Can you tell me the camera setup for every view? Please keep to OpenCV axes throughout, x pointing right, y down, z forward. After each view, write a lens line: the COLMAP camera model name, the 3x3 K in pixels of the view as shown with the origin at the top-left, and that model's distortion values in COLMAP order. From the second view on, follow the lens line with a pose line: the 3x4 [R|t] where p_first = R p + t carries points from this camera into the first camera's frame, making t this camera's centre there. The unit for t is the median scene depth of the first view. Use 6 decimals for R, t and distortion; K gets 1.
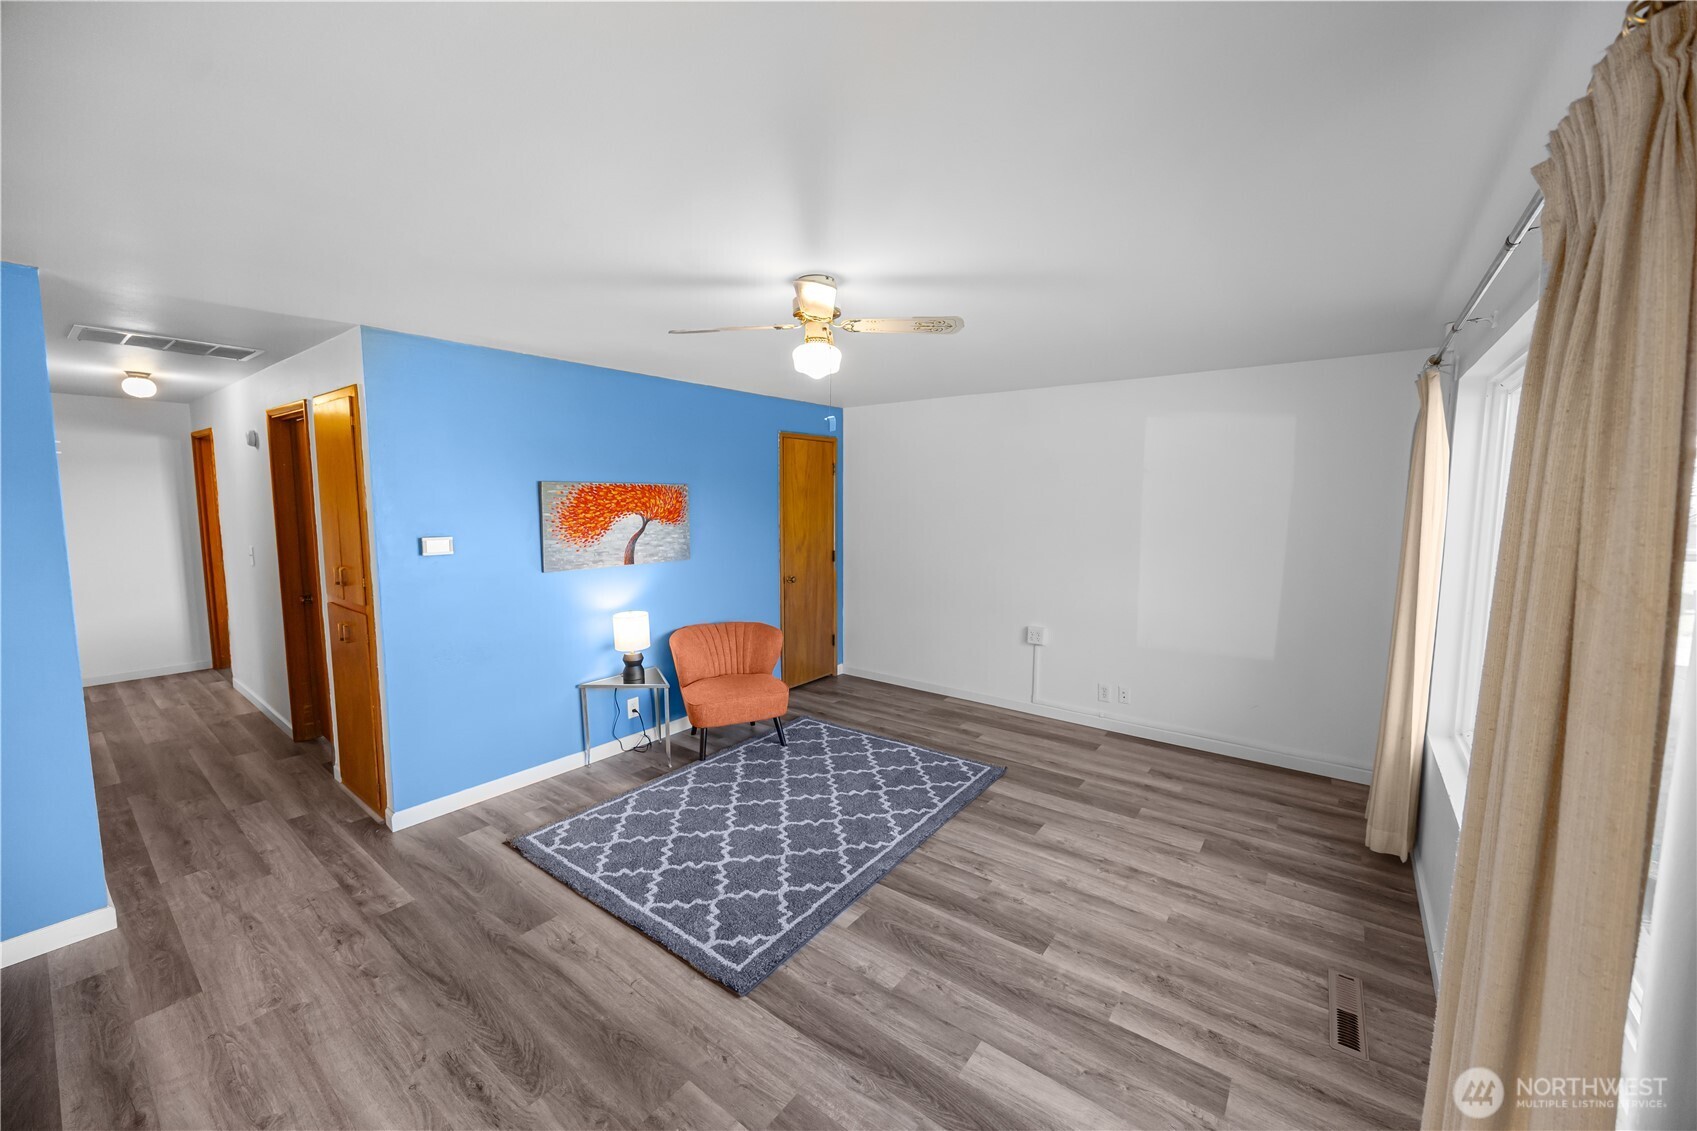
lens RADIAL K [[640.1, 0, 847.8], [0, 640.1, 554.4], [0, 0, 1]] dist [-0.006160, -0.000773]
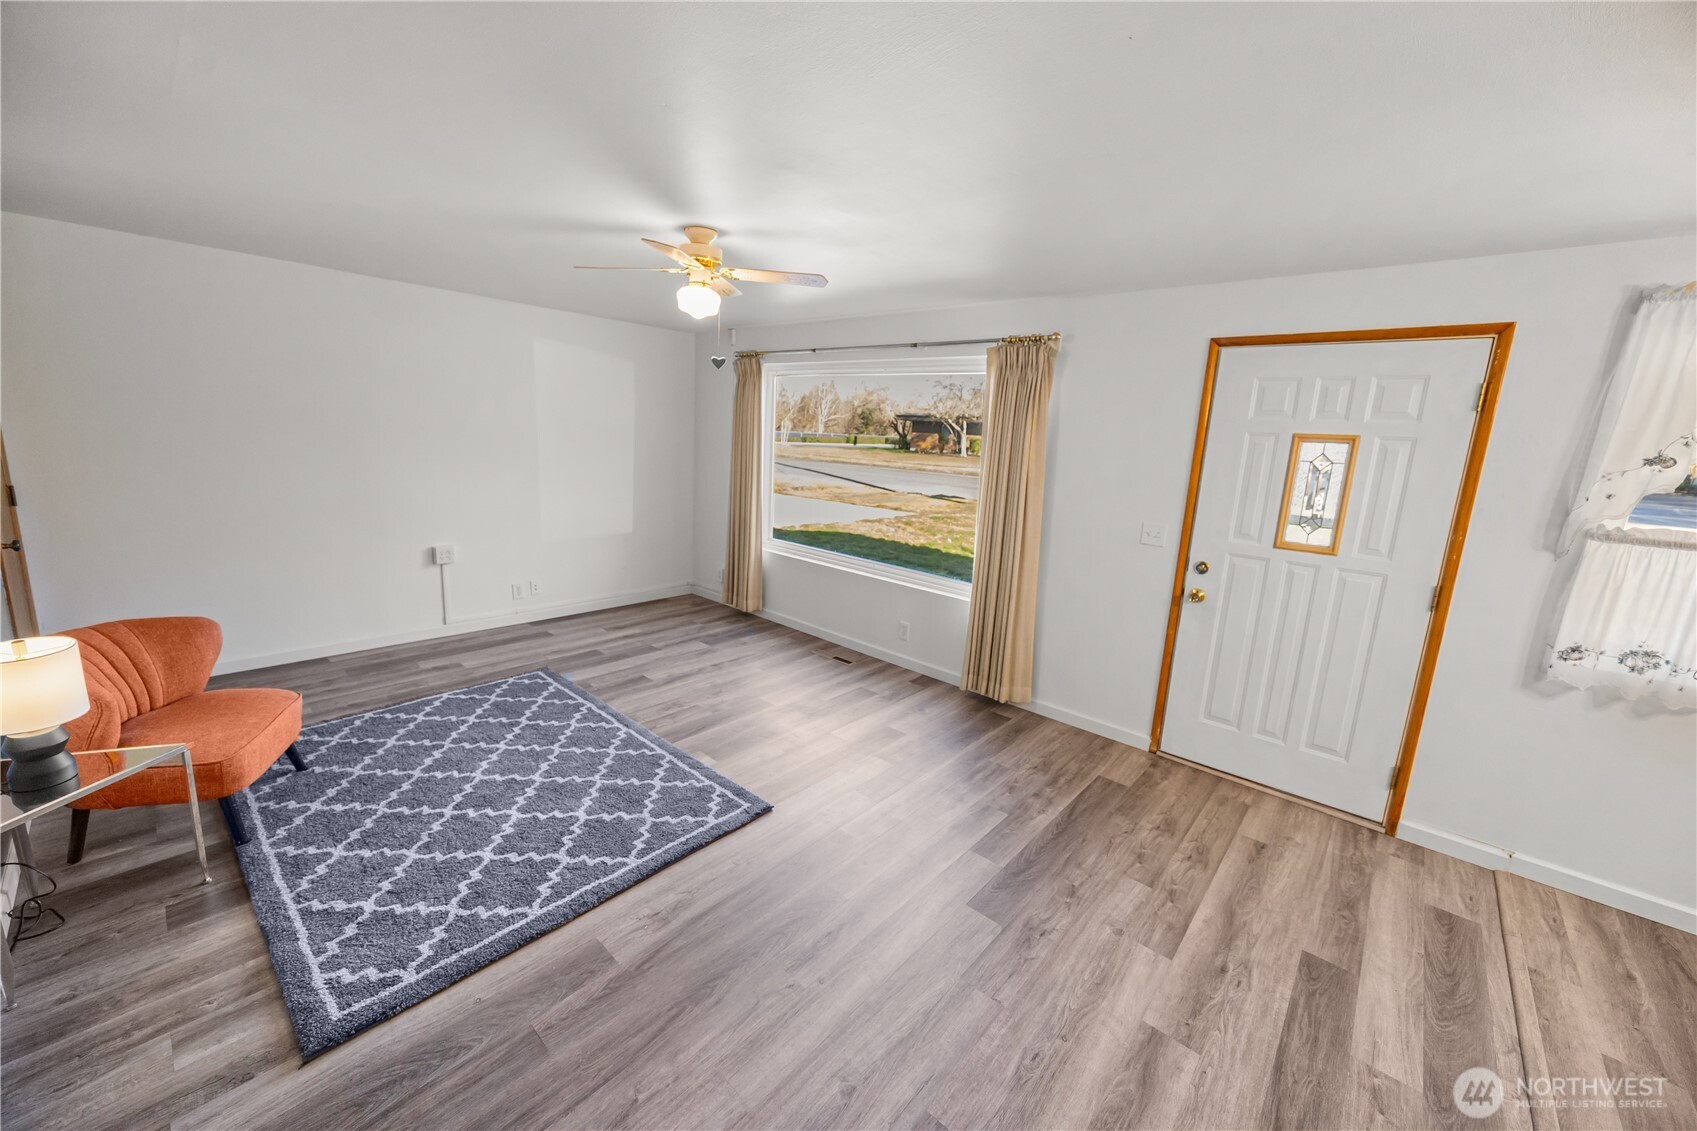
lens RADIAL K [[640.1, 0, 851.2], [0, 640.1, 557.8], [0, 0, 1]] dist [-0.006160, -0.000773]
pose [[0.071321, -0.188153, 0.979547, -0.870935], [0.032575, 0.981963, 0.186245, -0.039953], [-0.996921, 0.018626, 0.076164, 0.461545]]
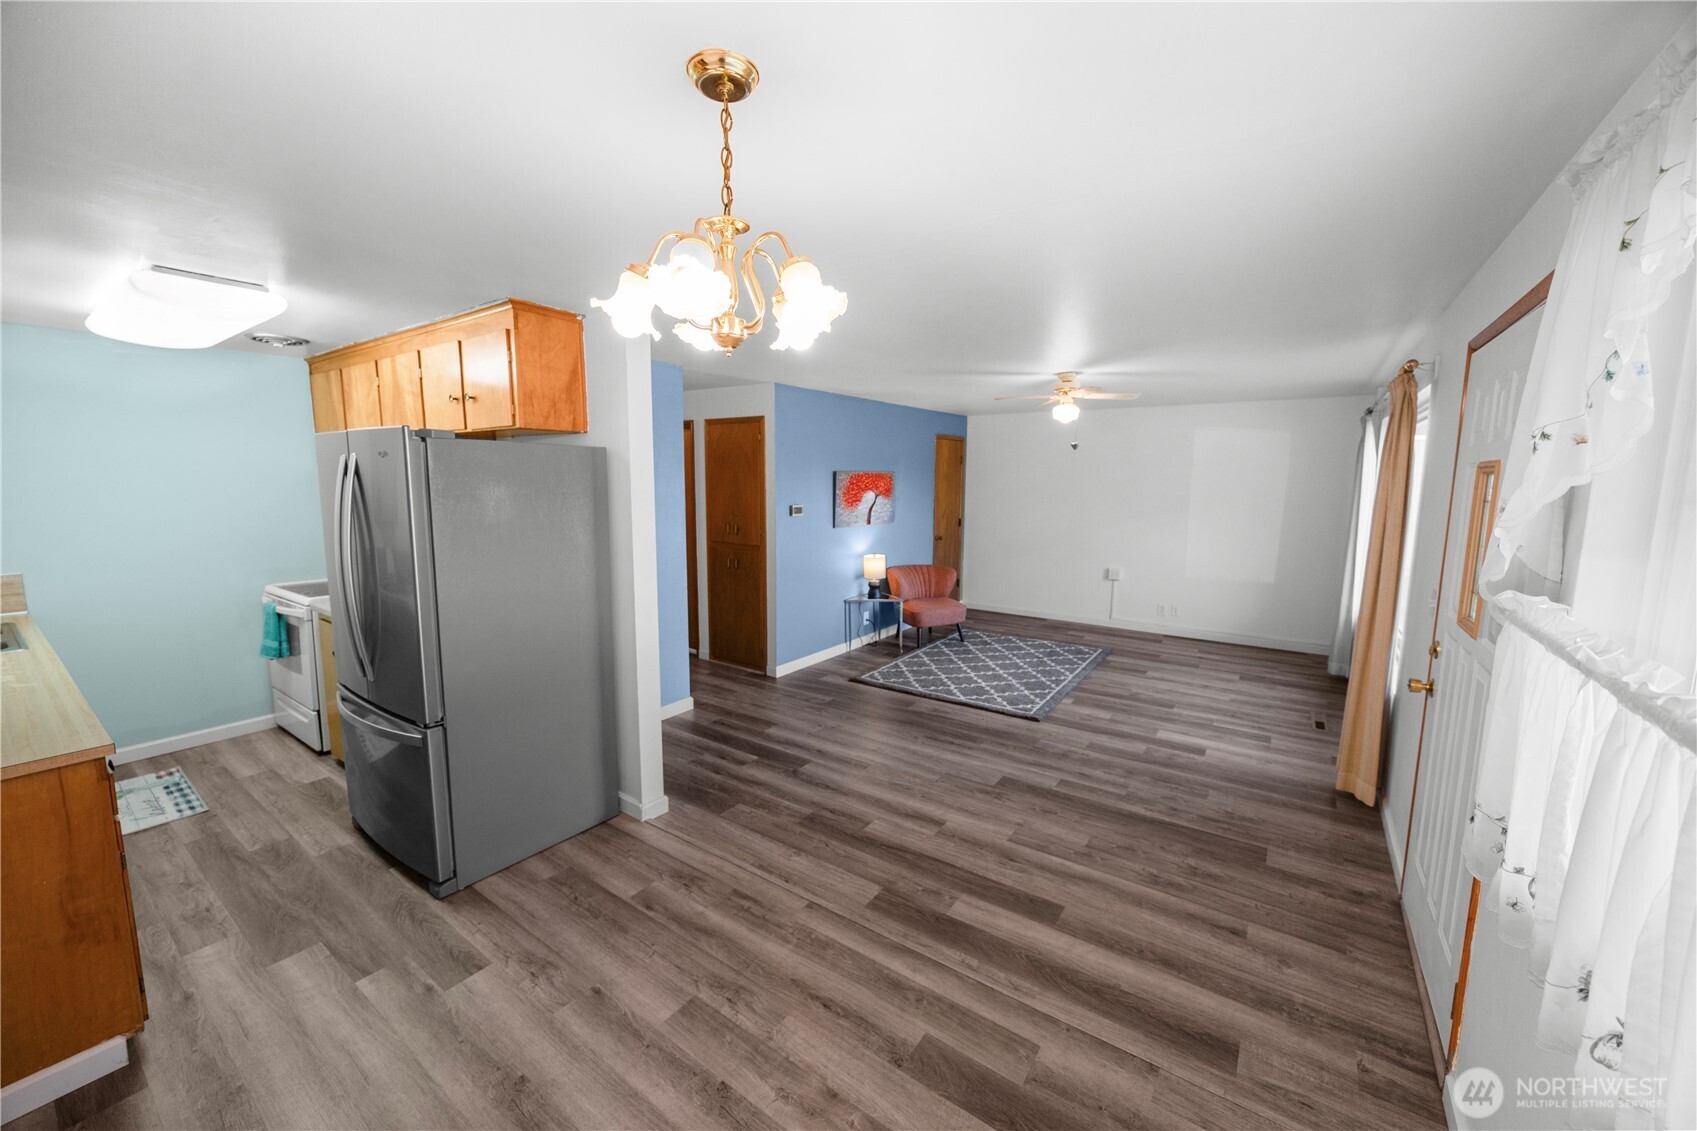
lens RADIAL K [[640.1, 0, 844.2], [0, 640.1, 552.3], [0, 0, 1]] dist [-0.006160, -0.000773]
pose [[0.999396, -0.000486, 0.034740, -0.565739], [-0.000580, 0.999529, 0.030673, 0.044164], [-0.034739, -0.030675, 0.998926, -0.684141]]
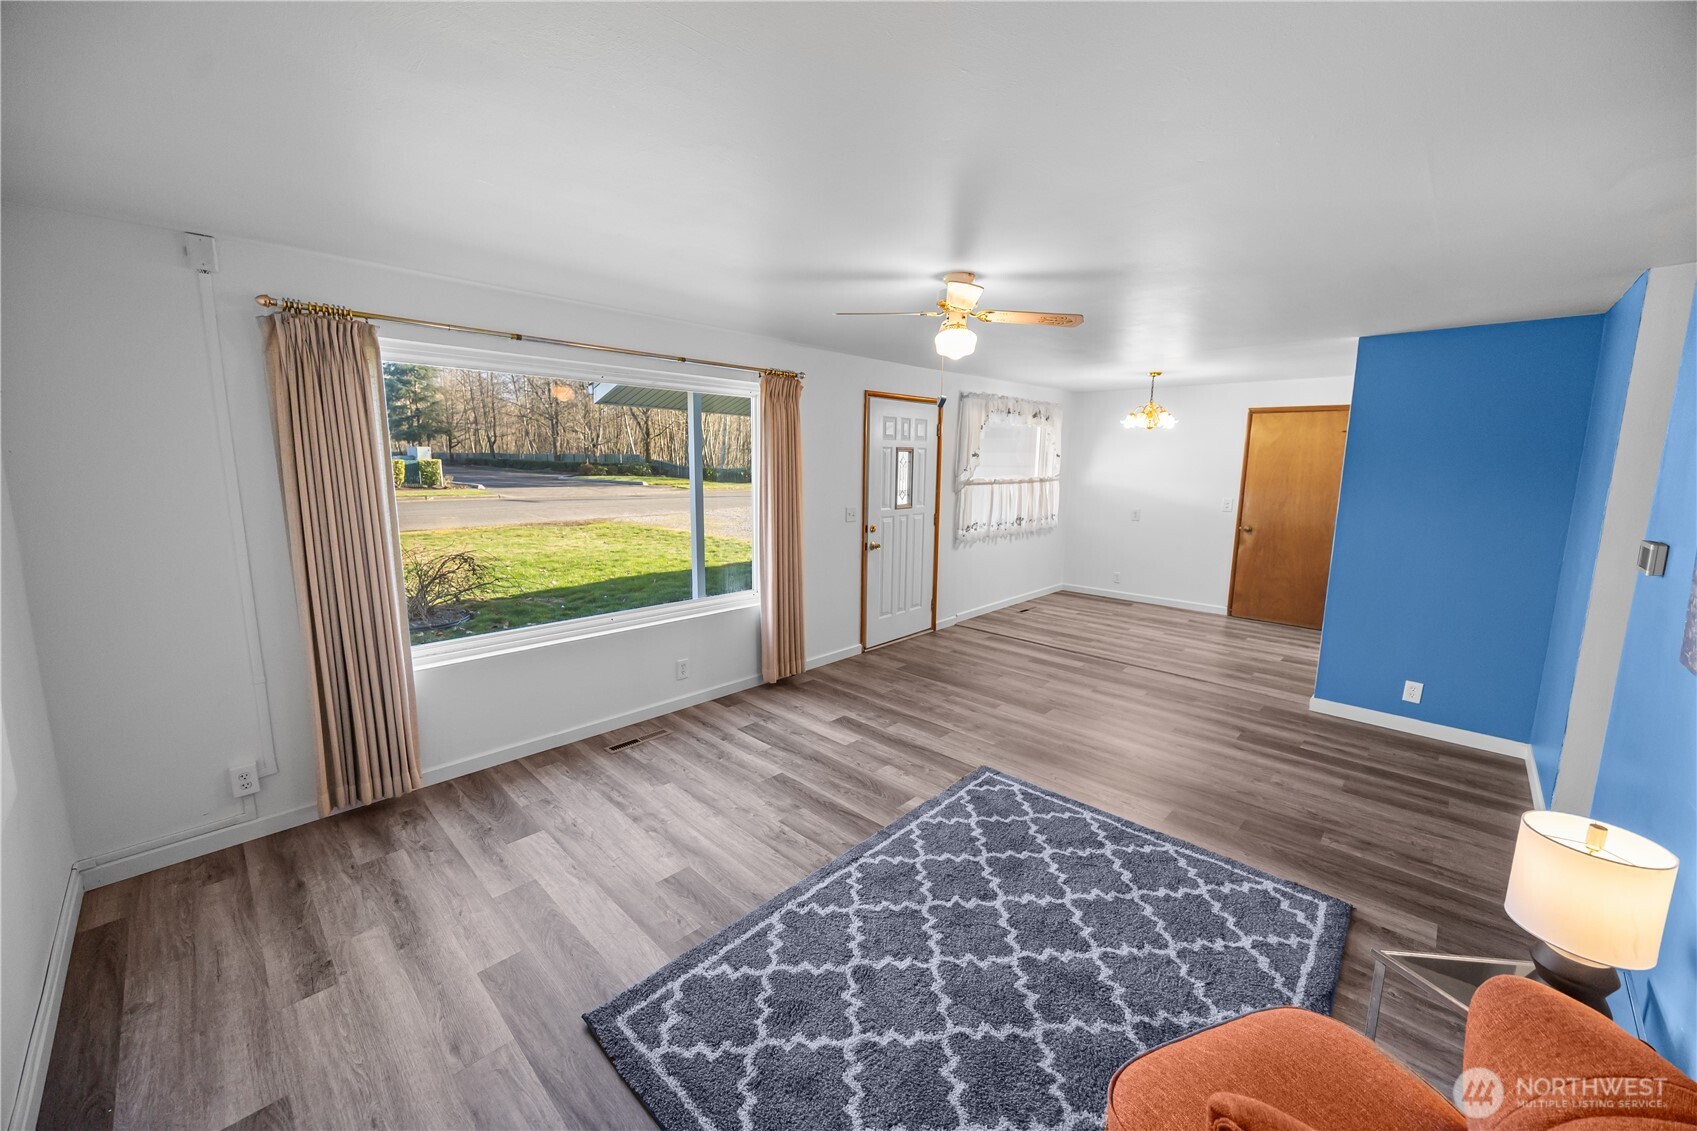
lens RADIAL K [[640.1, 0, 853.9], [0, 640.1, 557.9], [0, 0, 1]] dist [-0.006160, -0.000773]
pose [[-0.994865, -0.027055, 0.097530, 0.007363], [-0.003159, 0.971442, 0.237254, -0.138222], [-0.101164, 0.235728, -0.966539, 1.588245]]
